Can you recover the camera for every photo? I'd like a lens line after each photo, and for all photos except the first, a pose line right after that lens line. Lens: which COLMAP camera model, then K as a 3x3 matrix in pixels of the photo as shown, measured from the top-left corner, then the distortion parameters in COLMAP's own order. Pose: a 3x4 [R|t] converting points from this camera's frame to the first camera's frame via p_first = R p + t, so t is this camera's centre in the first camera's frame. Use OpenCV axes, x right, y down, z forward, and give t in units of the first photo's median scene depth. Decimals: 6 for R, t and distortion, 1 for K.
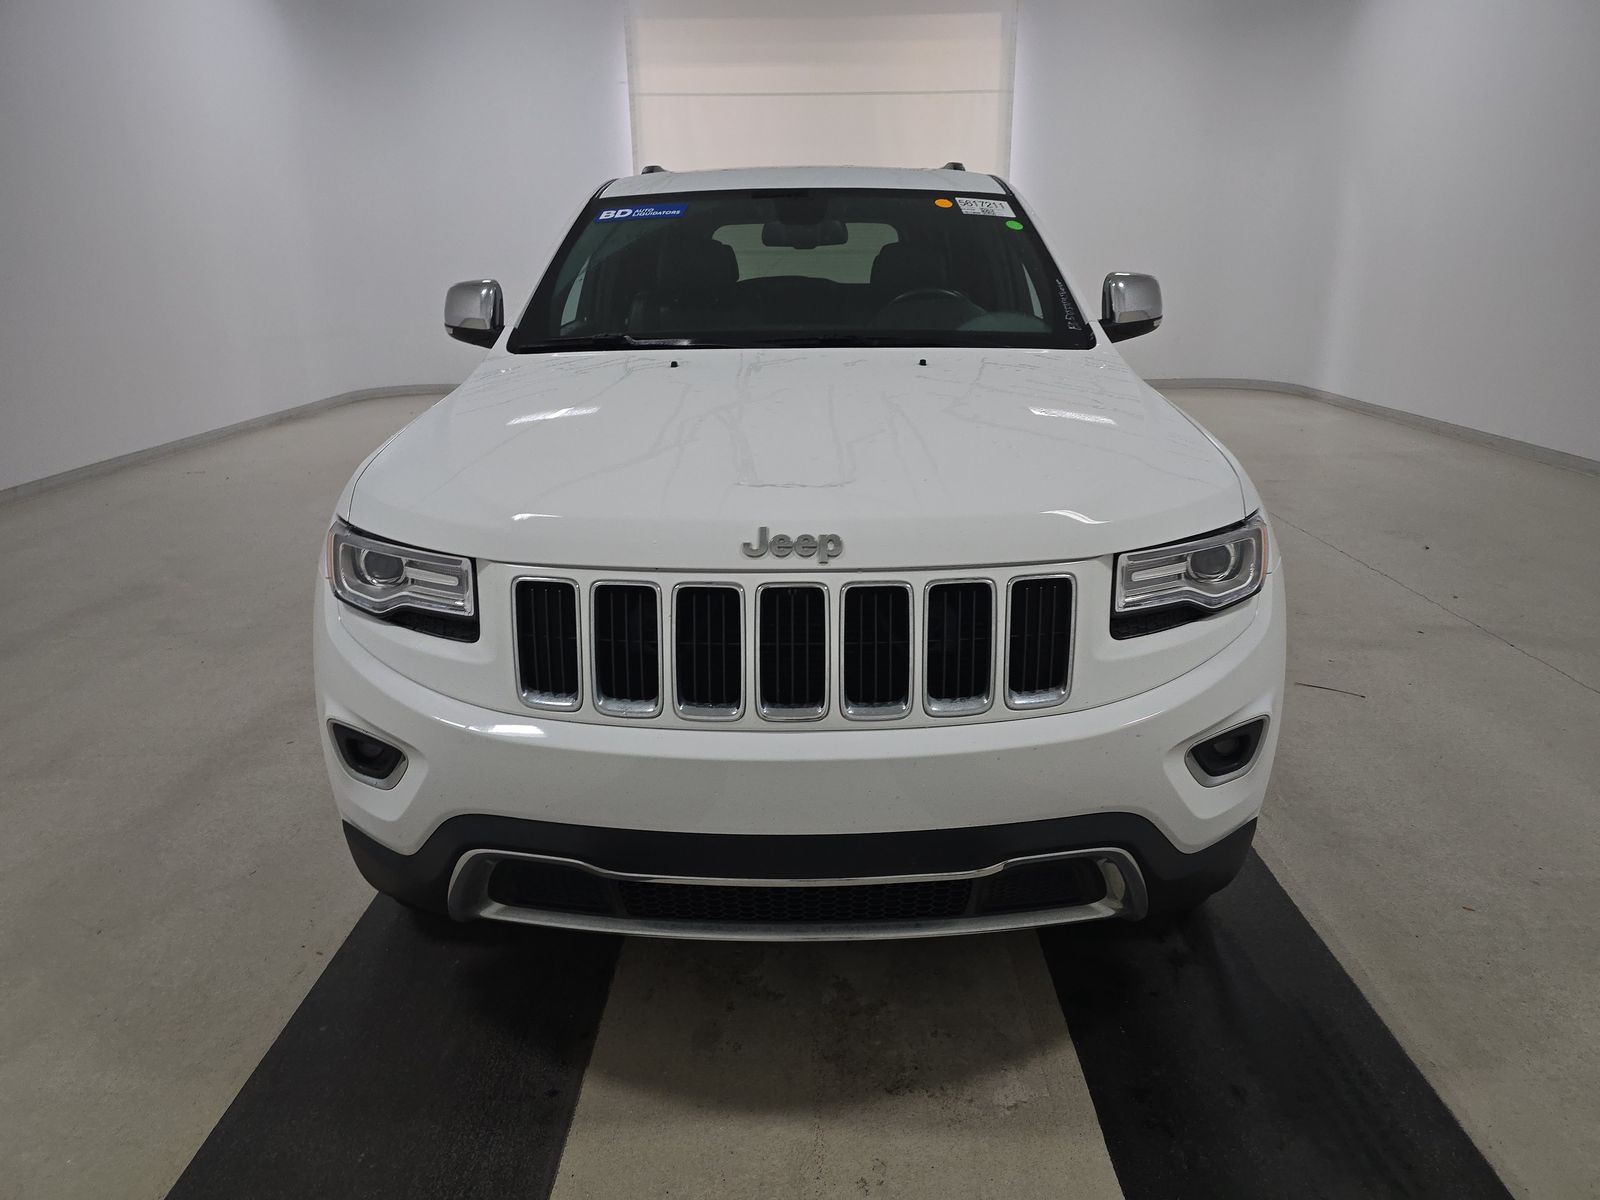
lens RADIAL K [[1074.1, 0, 800.0], [0, 1074.1, 600.0], [0, 0, 1]] dist [-0.003247, -0.003841]
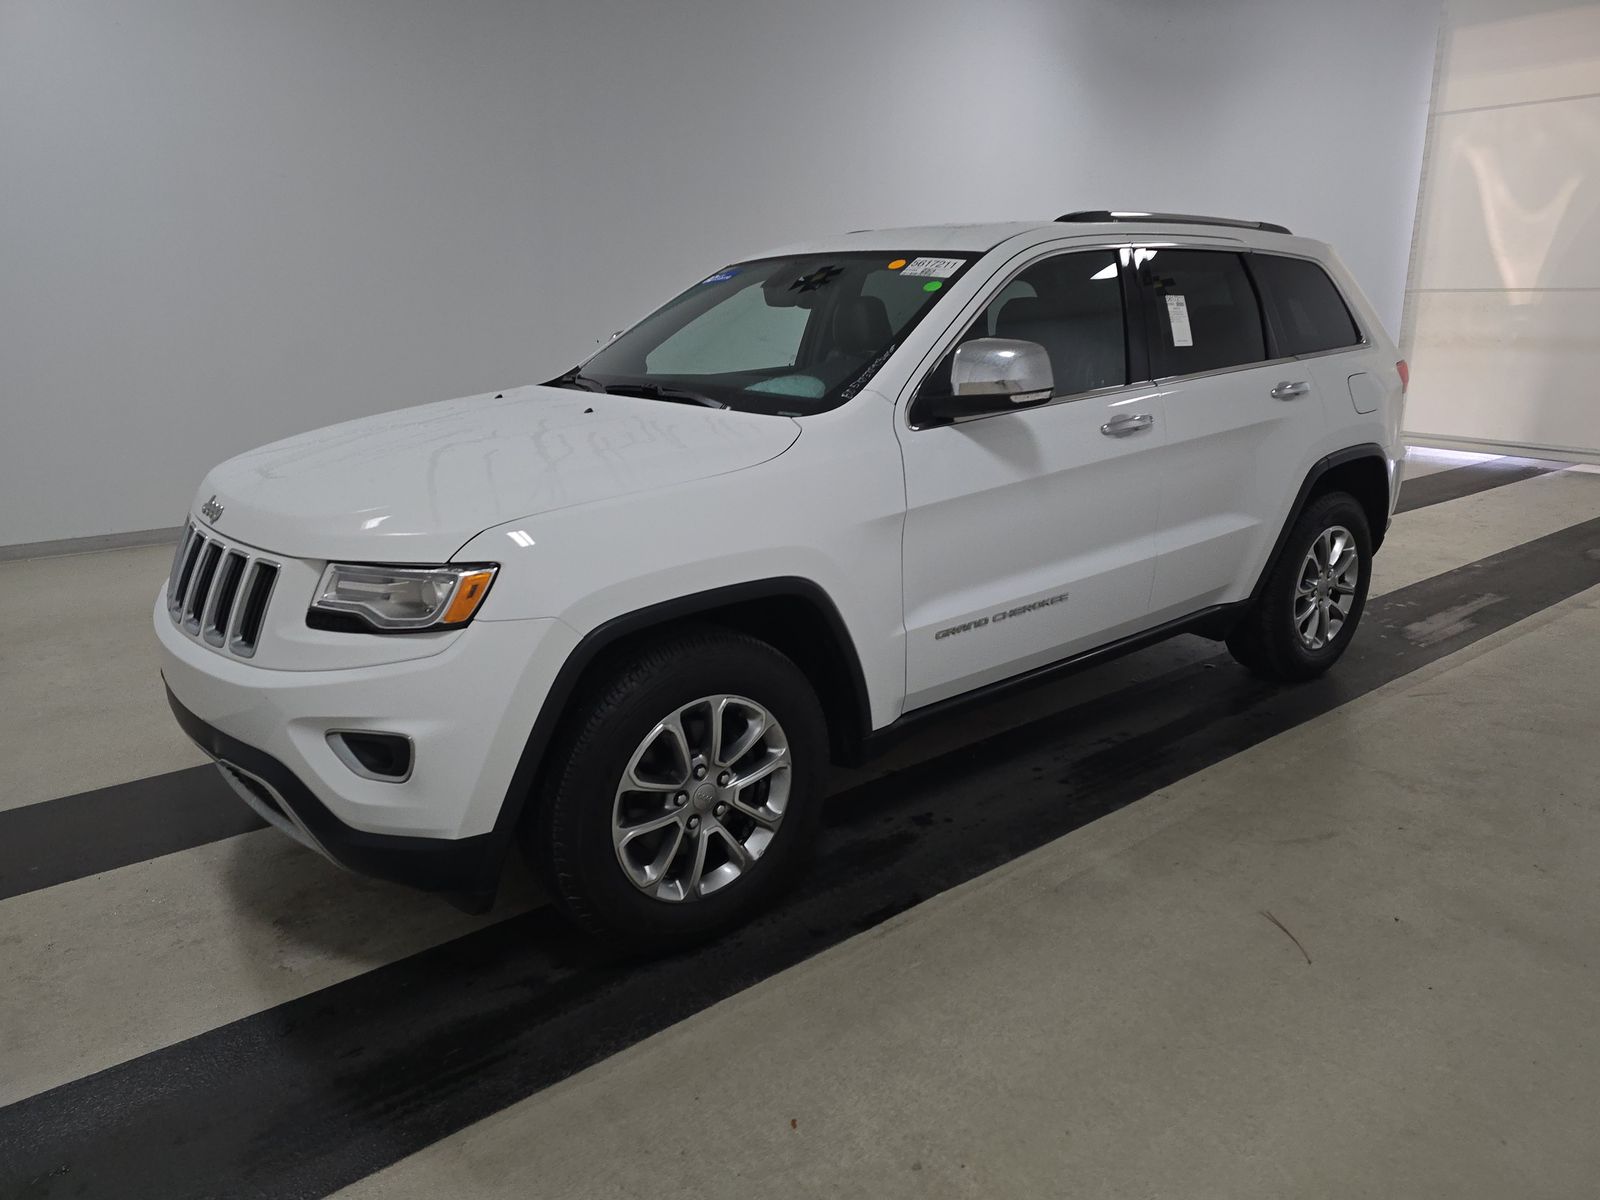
lens RADIAL K [[1068.3, 0, 800.0], [0, 1068.3, 600.0], [0, 0, 1]] dist [0.016493, -0.003856]
pose [[0.647342, 0.212983, -0.731838, 1.165788], [-0.235117, 0.969140, 0.074073, -0.163330], [0.725030, 0.124117, 0.677441, 0.409640]]
